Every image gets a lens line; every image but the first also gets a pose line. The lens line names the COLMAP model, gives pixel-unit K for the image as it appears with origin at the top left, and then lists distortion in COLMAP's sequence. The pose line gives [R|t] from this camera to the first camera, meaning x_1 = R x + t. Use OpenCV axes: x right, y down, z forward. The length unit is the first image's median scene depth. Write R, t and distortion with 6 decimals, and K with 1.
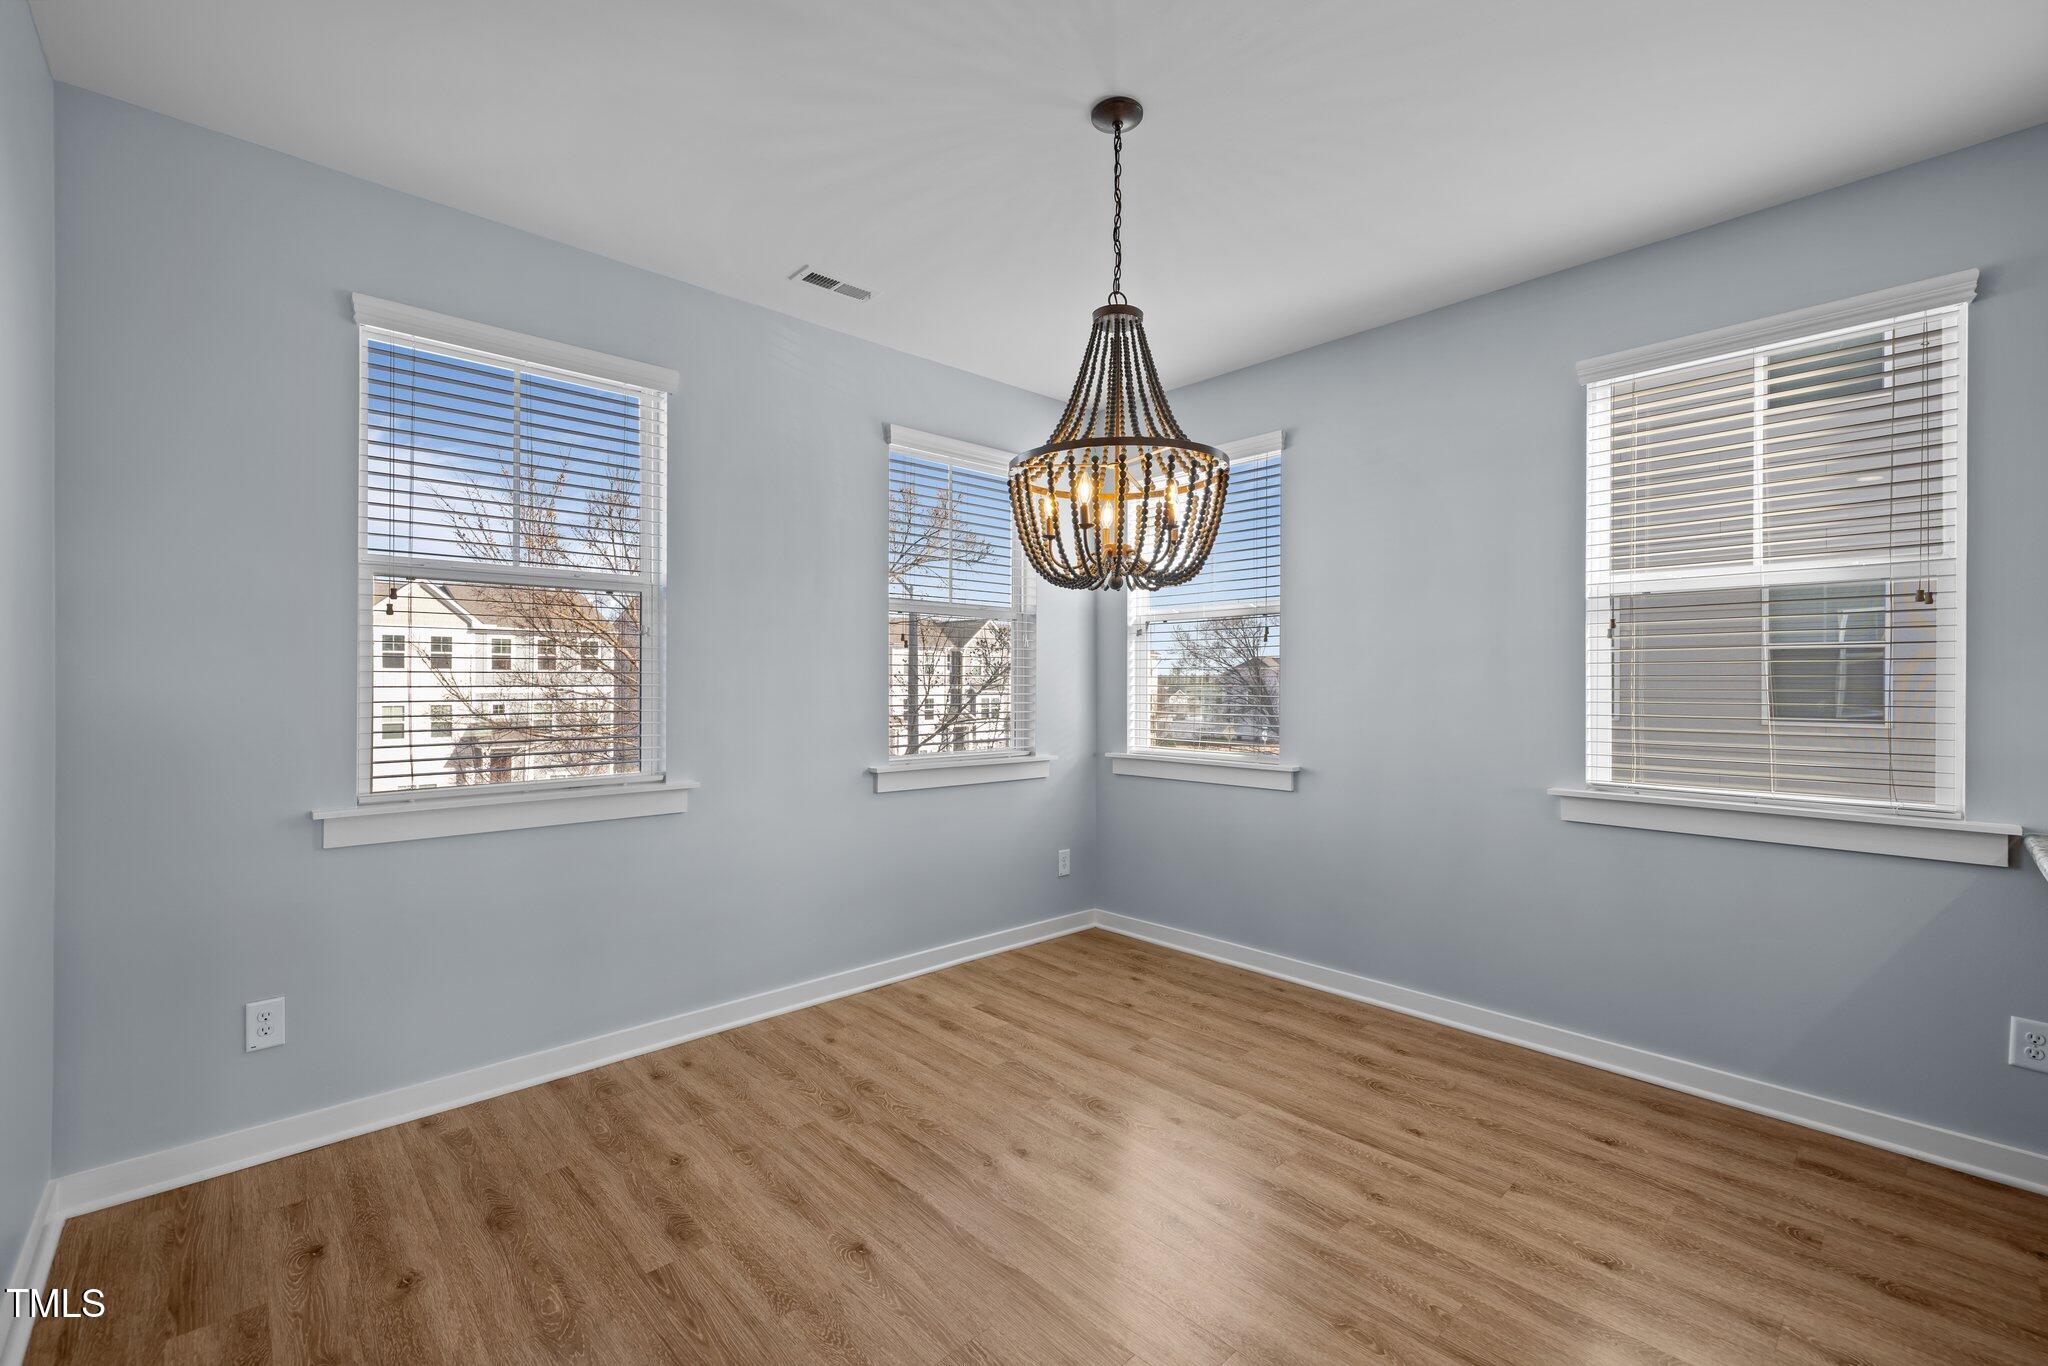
lens RADIAL K [[851.6, 0, 1014.9], [0, 851.6, 685.0], [0, 0, 1]] dist [0.001673, 0.000404]
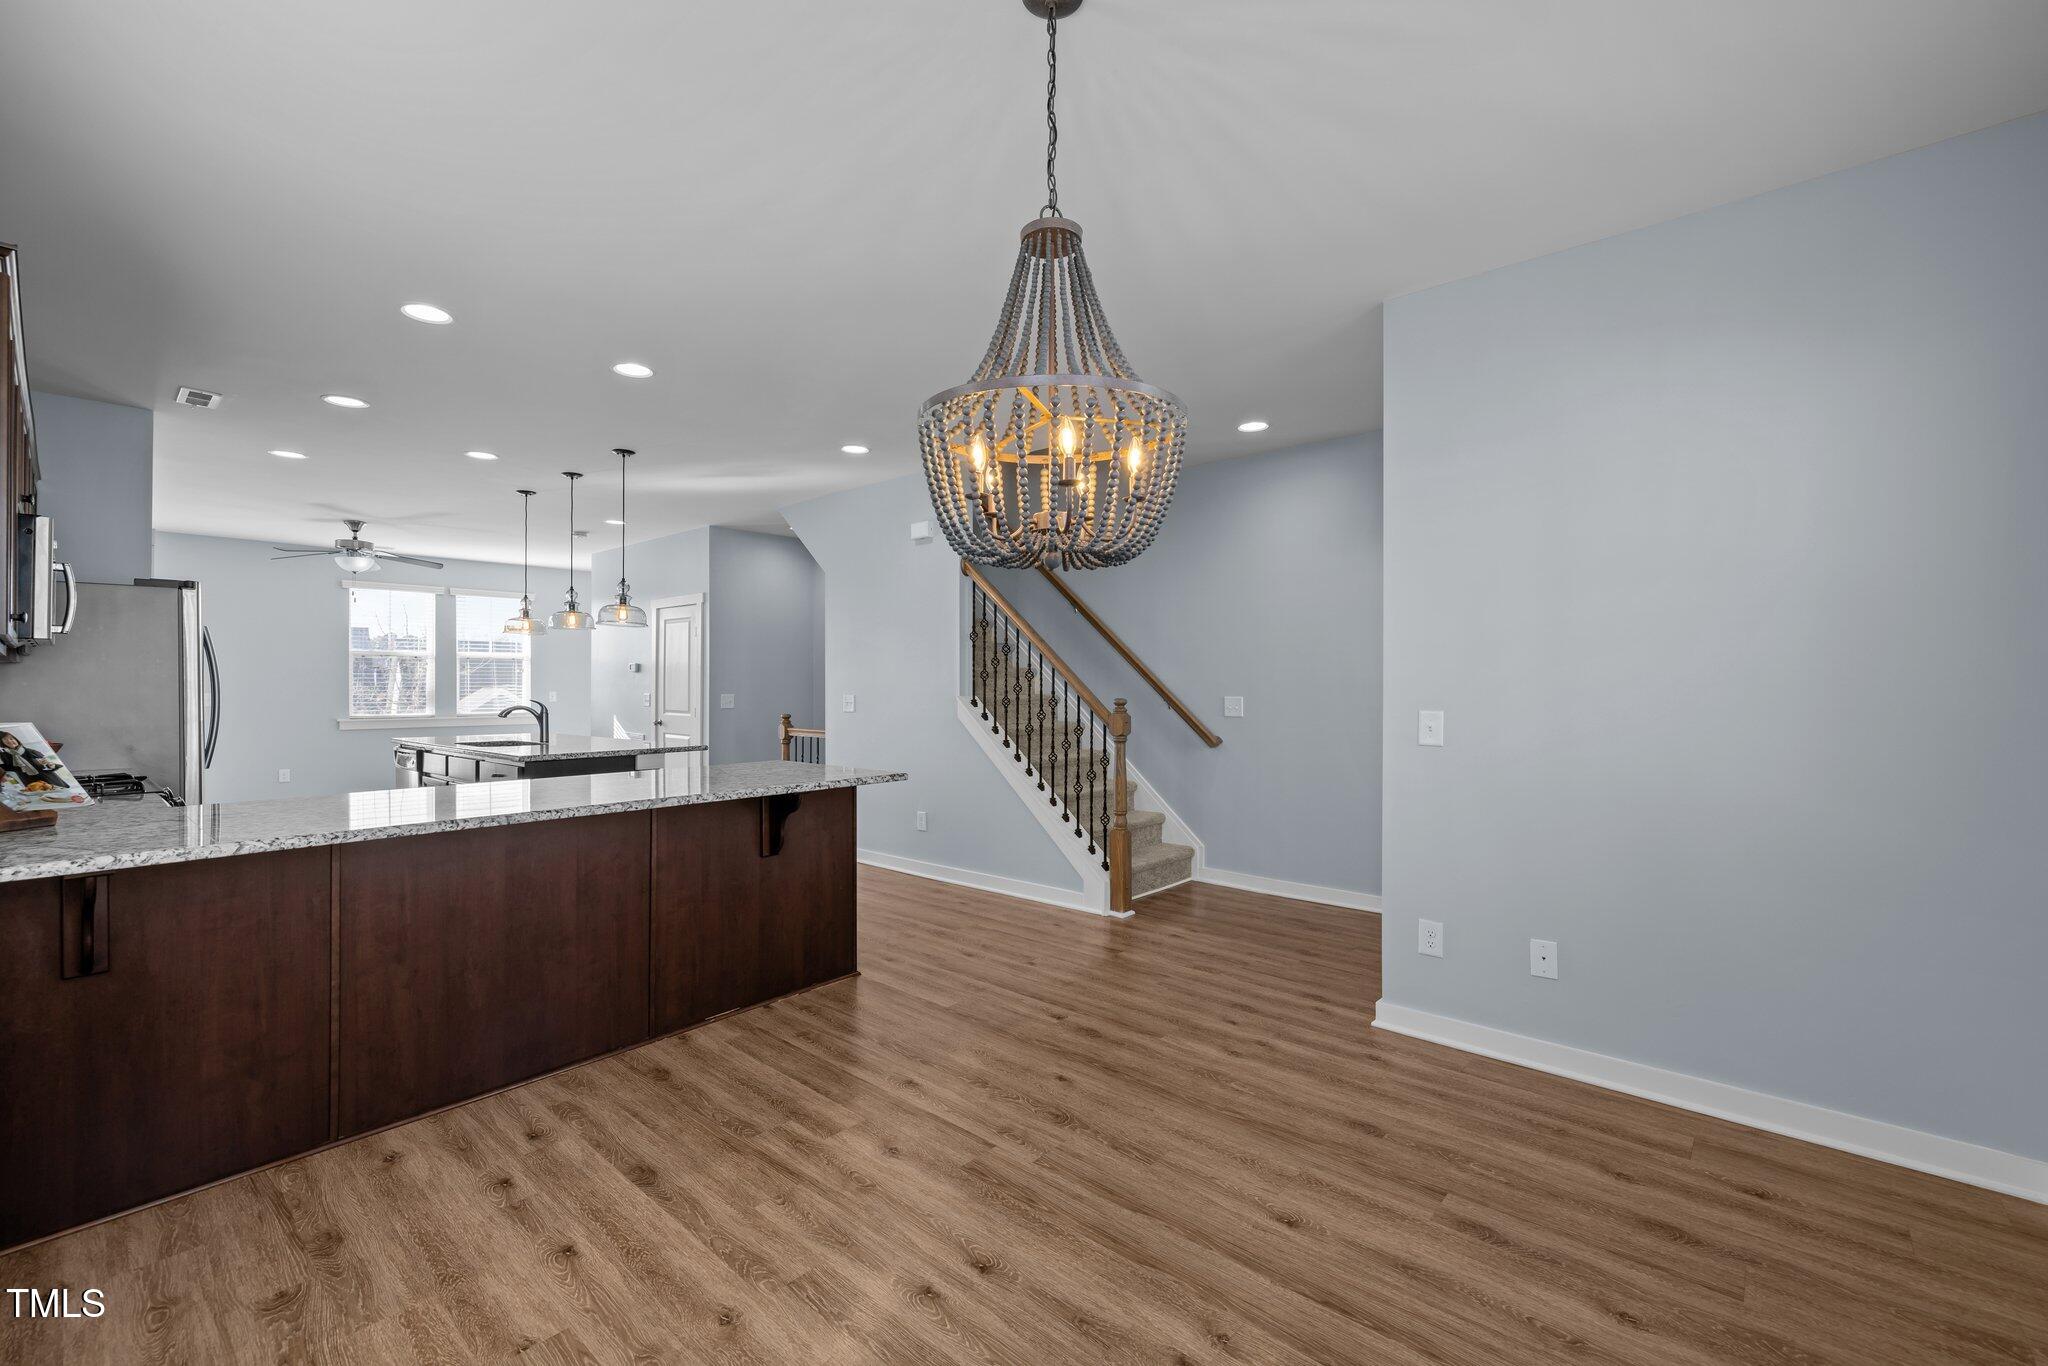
lens RADIAL K [[851.6, 0, 1026.1], [0, 851.6, 683.8], [0, 0, 1]] dist [0.001673, 0.000404]
pose [[-0.994356, -0.004817, -0.105983, 0.252712], [-0.004637, 0.999987, -0.001942, 0.002469], [0.105991, -0.001440, -0.994366, 1.997387]]
